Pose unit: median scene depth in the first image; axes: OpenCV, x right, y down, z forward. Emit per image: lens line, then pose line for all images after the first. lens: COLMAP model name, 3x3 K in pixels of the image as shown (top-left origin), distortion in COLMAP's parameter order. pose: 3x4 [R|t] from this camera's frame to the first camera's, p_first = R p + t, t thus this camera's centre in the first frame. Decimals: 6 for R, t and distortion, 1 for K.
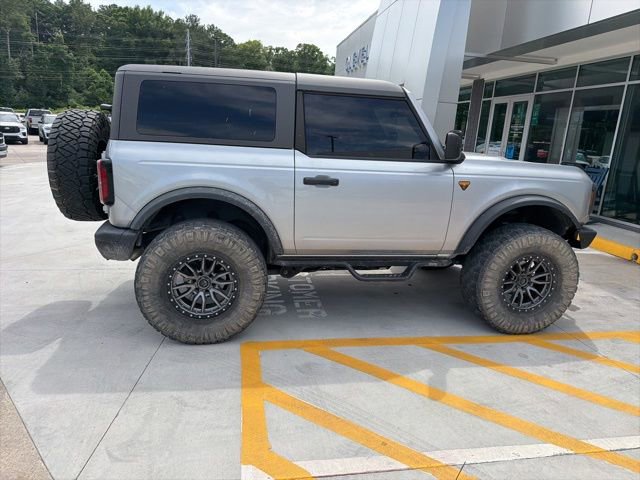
lens RADIAL K [[448.4, 0, 321.5], [0, 448.4, 245.8], [0, 0, 1]] dist [0.036925, -0.047835]
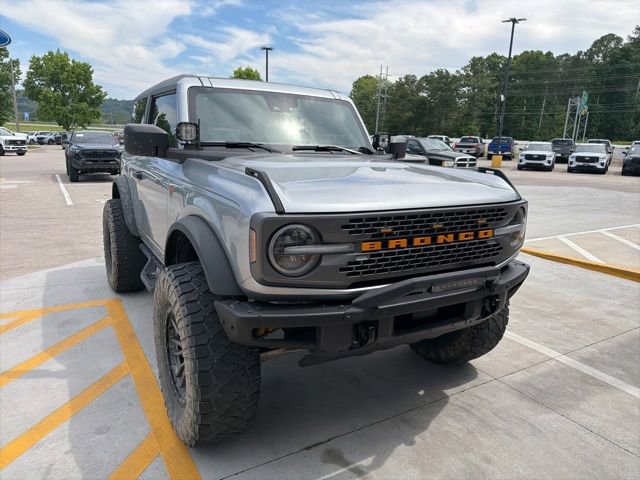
lens RADIAL K [[451.6, 0, 322.0], [0, 451.6, 238.2], [0, 0, 1]] dist [0.015377, -0.022669]
pose [[0.365389, 0.163540, -0.916376, 1.122802], [-0.241815, 0.967325, 0.076213, -0.175084], [0.898897, 0.193746, 0.392996, 0.932626]]
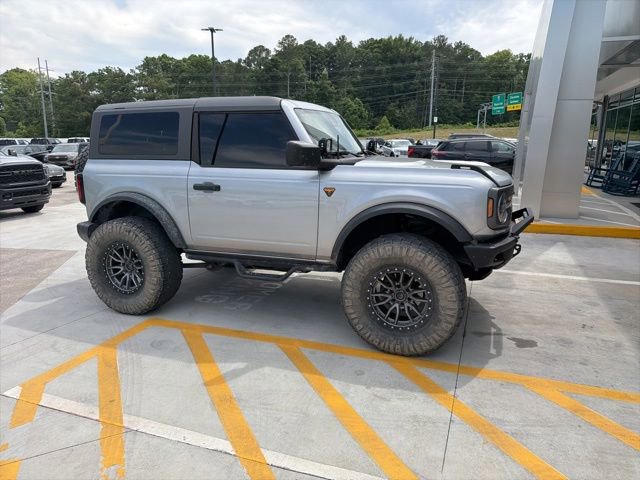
lens RADIAL K [[447.4, 0, 322.1], [0, 447.4, 240.9], [0, 0, 1]] dist [0.044424, -0.056164]
pose [[0.864364, 0.052283, -0.500142, 0.794940], [-0.074076, 0.996969, -0.023802, 0.000276], [0.497381, 0.057622, 0.865616, 0.140567]]
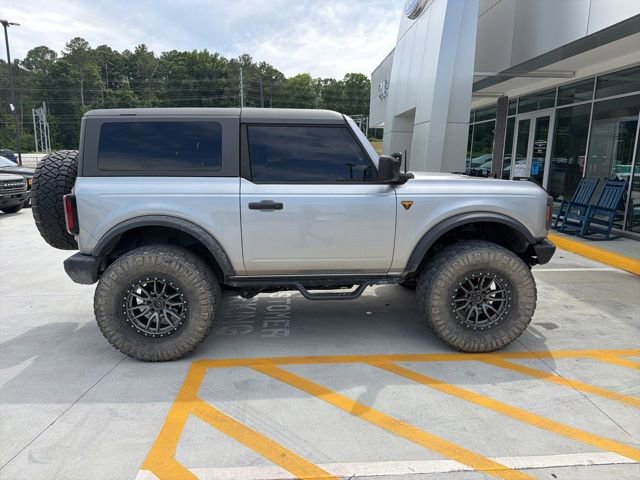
lens RADIAL K [[448.4, 0, 321.5], [0, 448.4, 245.8], [0, 0, 1]] dist [0.036925, -0.047835]
pose [[0.992316, -0.028527, -0.120396, 0.240982], [0.021737, 0.998118, -0.057342, 0.013285], [0.121805, 0.054284, 0.991068, -0.028126]]
